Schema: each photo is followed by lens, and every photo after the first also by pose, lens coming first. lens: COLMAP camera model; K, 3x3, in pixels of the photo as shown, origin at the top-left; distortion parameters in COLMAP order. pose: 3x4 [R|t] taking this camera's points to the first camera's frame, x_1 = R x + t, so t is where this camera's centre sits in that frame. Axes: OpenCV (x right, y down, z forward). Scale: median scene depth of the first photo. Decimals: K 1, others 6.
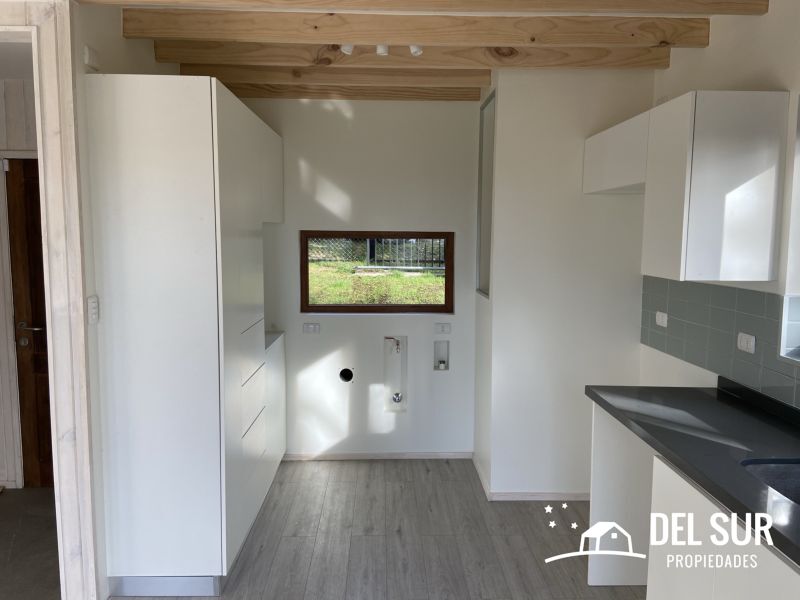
lens RADIAL K [[600.4, 0, 398.3], [0, 600.4, 295.6], [0, 0, 1]] dist [0.134538, -0.173697]
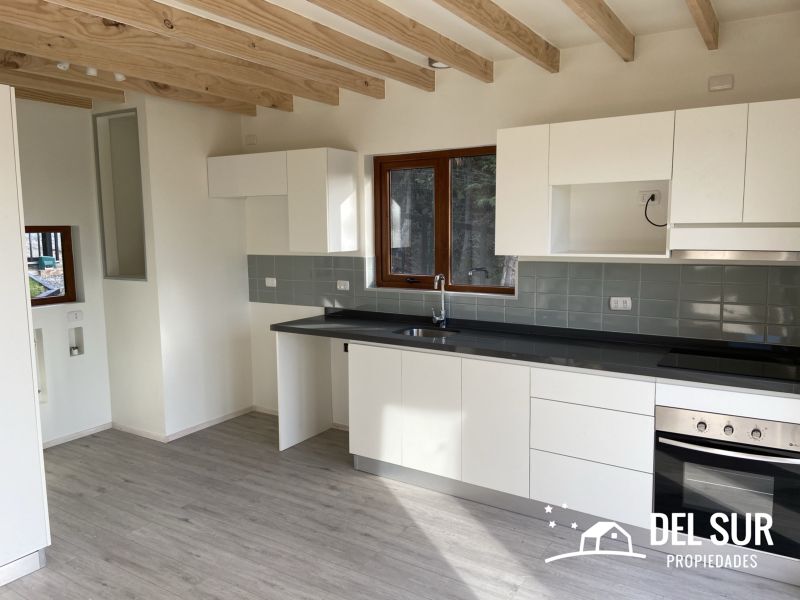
lens RADIAL K [[600.4, 0, 398.3], [0, 600.4, 295.6], [0, 0, 1]] dist [0.134538, -0.173697]
pose [[0.559918, -0.109304, 0.821307, -0.720545], [0.097736, 0.993053, 0.065531, 0.004657], [-0.822763, 0.043579, 0.566711, -0.134071]]
